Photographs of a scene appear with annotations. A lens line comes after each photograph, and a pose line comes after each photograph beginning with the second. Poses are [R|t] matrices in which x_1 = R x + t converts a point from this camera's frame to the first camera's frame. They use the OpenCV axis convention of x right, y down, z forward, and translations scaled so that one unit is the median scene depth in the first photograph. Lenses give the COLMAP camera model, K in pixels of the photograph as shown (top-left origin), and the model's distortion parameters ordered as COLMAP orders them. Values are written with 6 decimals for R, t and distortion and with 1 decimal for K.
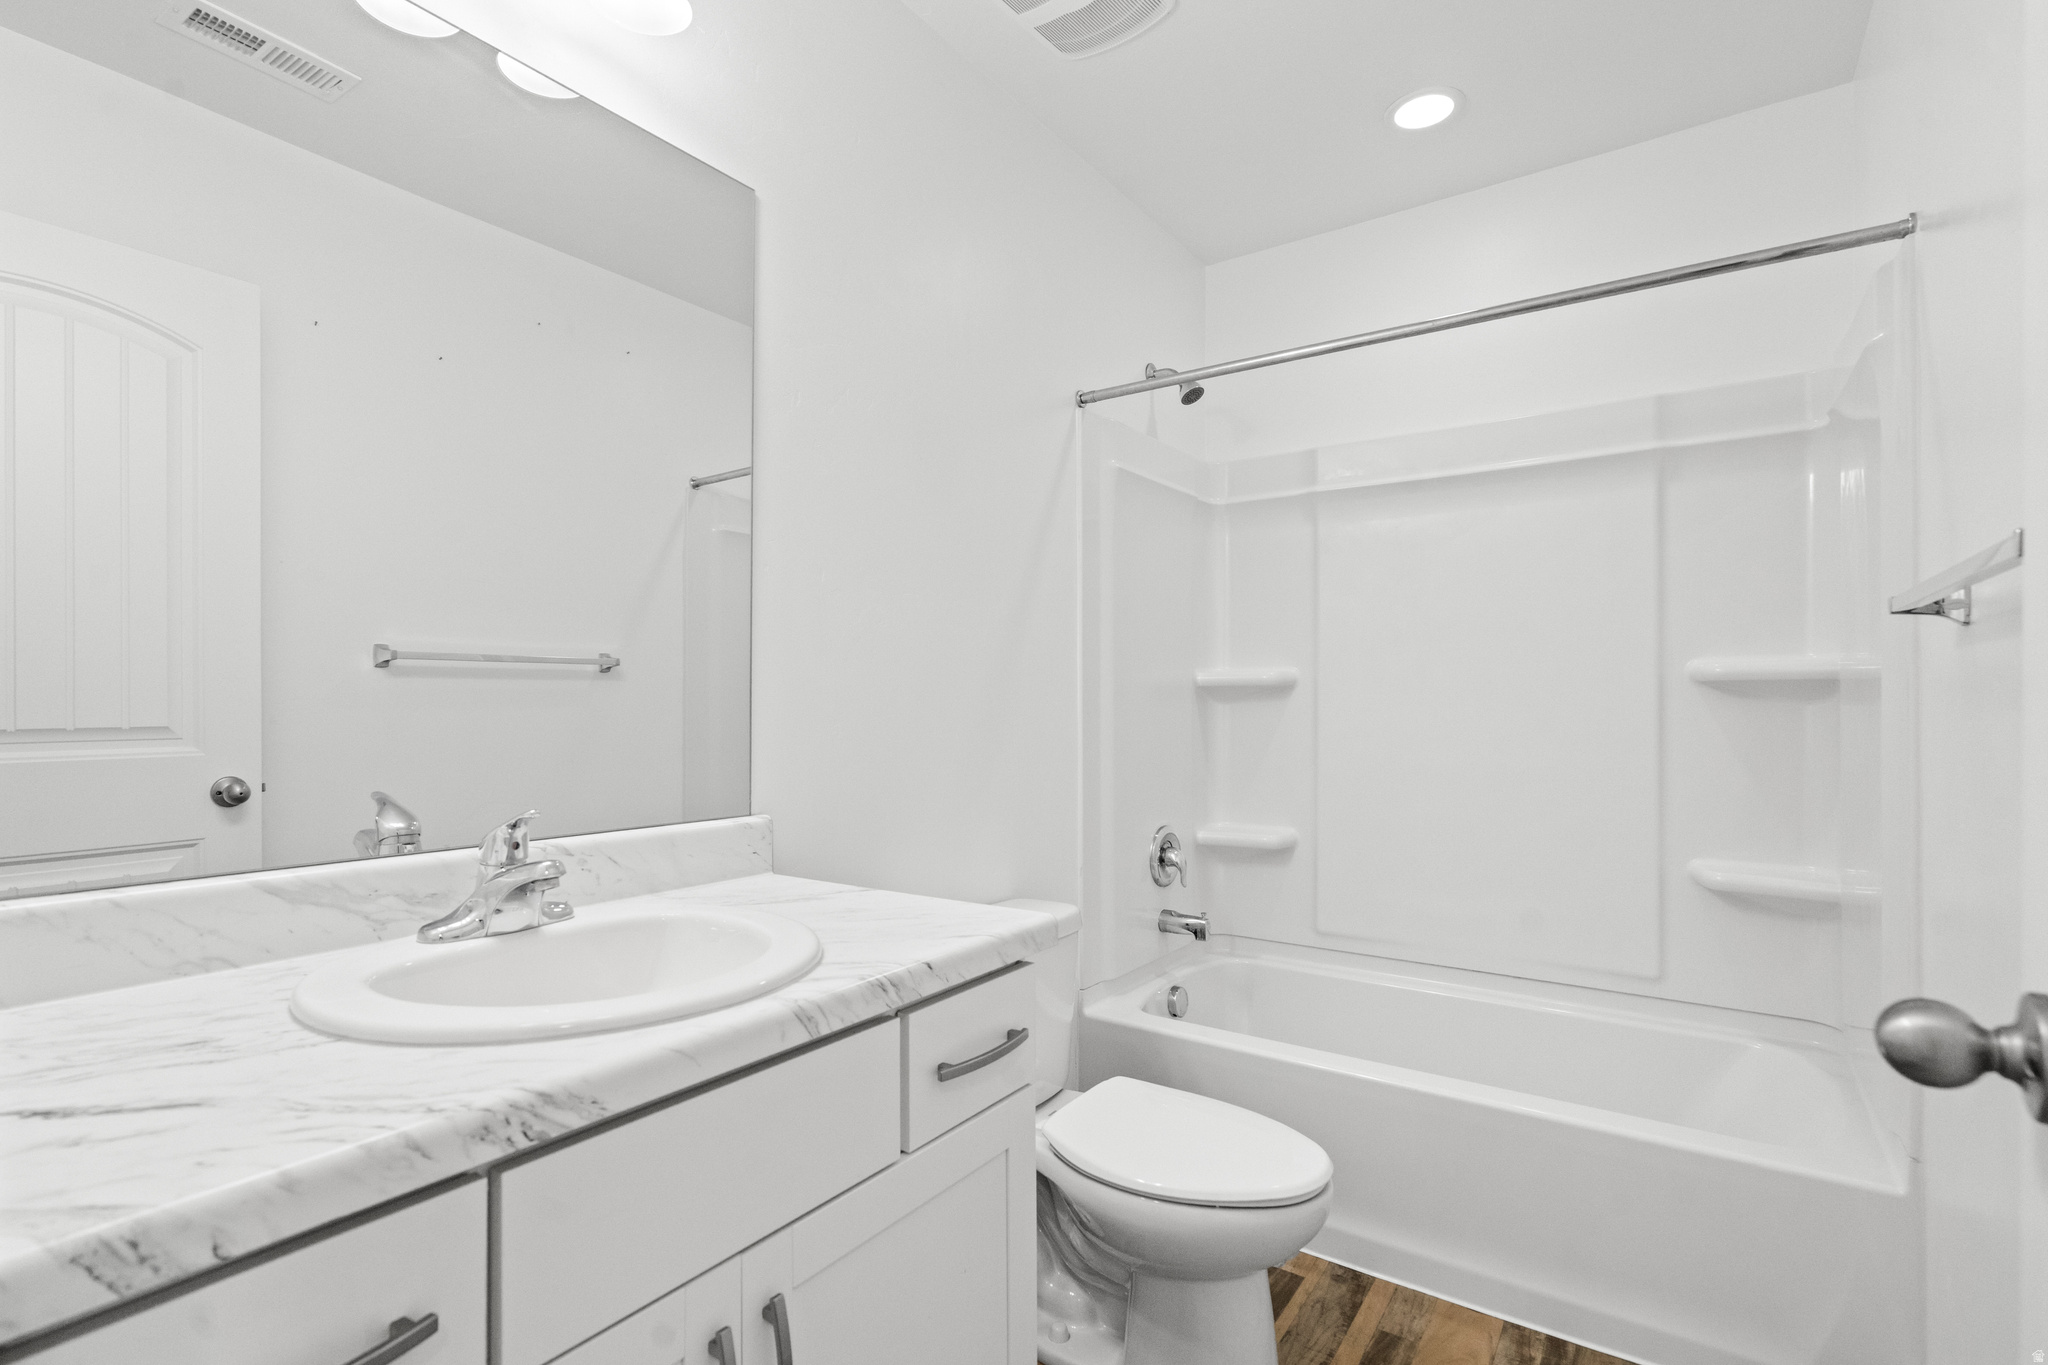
lens RADIAL K [[934.9, 0, 1020.7], [0, 934.9, 694.3], [0, 0, 1]] dist [-0.000212, -0.000393]
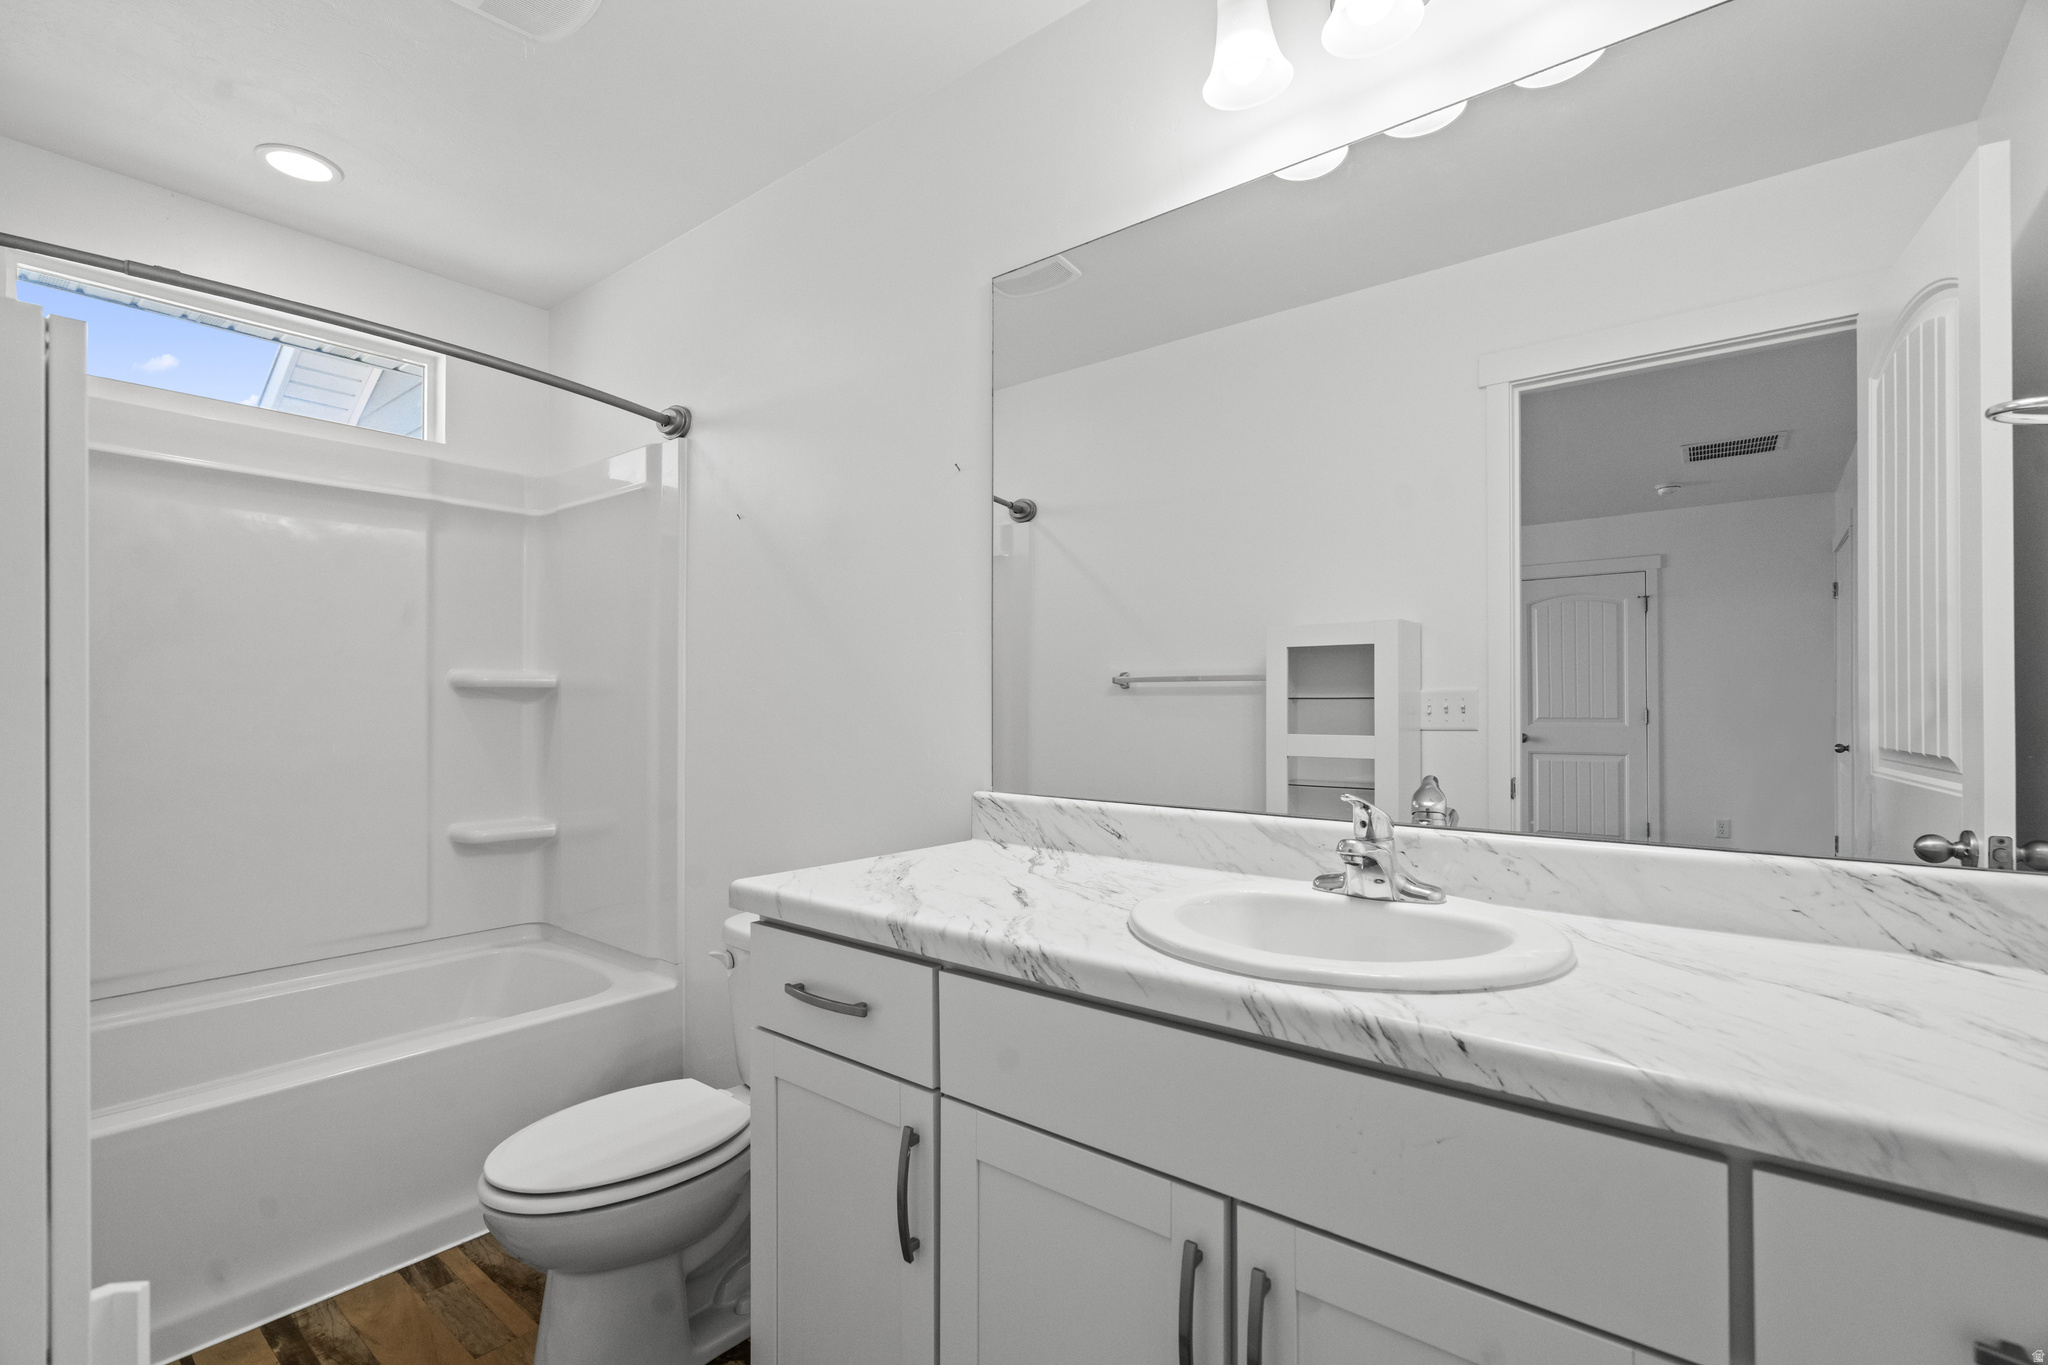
lens RADIAL K [[934.9, 0, 1020.7], [0, 934.9, 694.3], [0, 0, 1]] dist [-0.000212, -0.000393]
pose [[-0.044219, -0.007180, -0.998996, 0.738033], [0.014834, 0.999859, -0.007843, 0.002593], [0.998912, -0.015166, -0.044106, 0.723117]]
